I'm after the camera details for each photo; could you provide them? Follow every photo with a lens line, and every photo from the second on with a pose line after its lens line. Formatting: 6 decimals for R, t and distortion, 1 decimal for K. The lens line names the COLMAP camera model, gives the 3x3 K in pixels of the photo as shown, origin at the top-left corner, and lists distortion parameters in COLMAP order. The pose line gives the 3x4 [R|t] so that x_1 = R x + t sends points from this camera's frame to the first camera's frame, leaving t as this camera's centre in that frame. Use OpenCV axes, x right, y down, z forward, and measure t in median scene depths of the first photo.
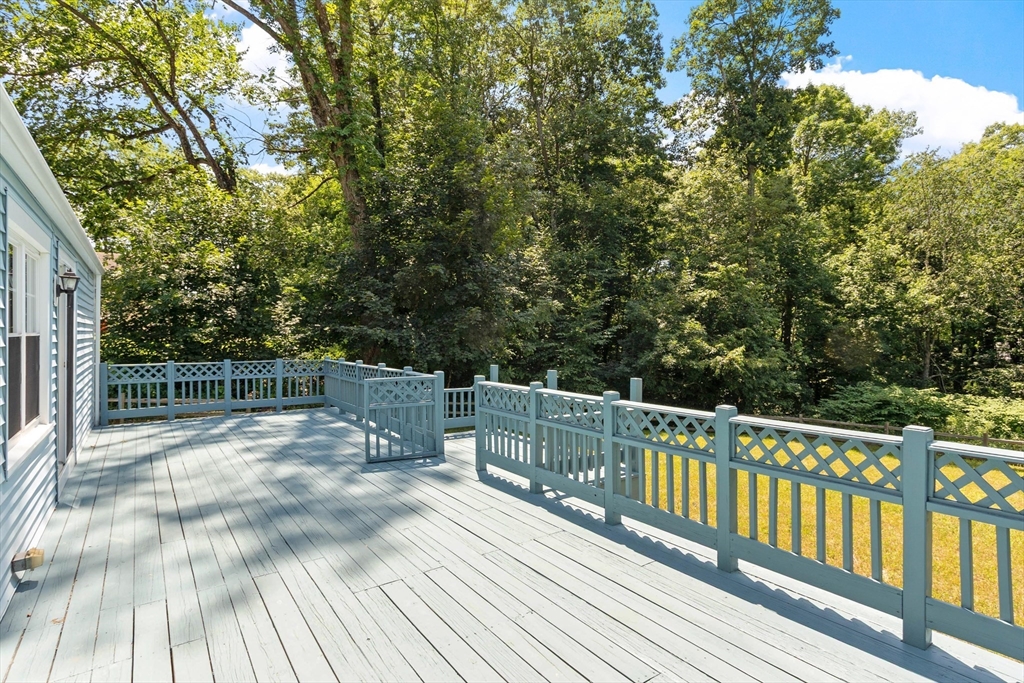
lens RADIAL K [[525.4, 0, 512.0], [0, 525.4, 341.5], [0, 0, 1]] dist [0.000644, 0.000204]
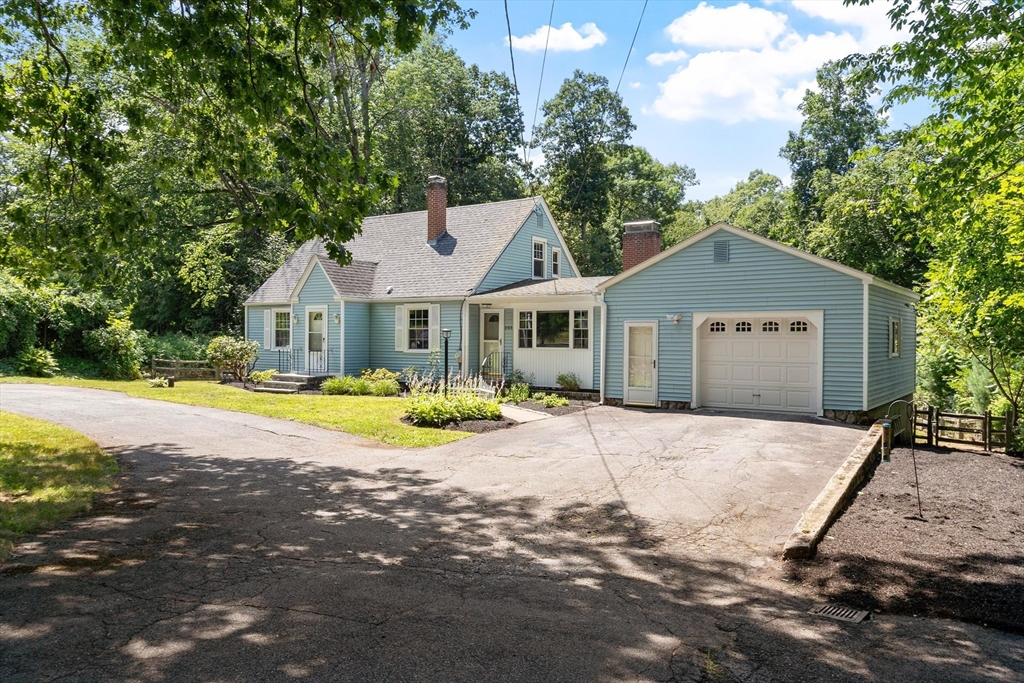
lens RADIAL K [[764.8, 0, 512.0], [0, 764.8, 341.5], [0, 0, 1]] dist [0.001158, 0.000020]
pose [[0.940078, 0.000058, 0.340961, -0.370733], [0.001609, 0.999988, -0.004607, 0.008473], [-0.340957, 0.004880, 0.940066, -0.751835]]
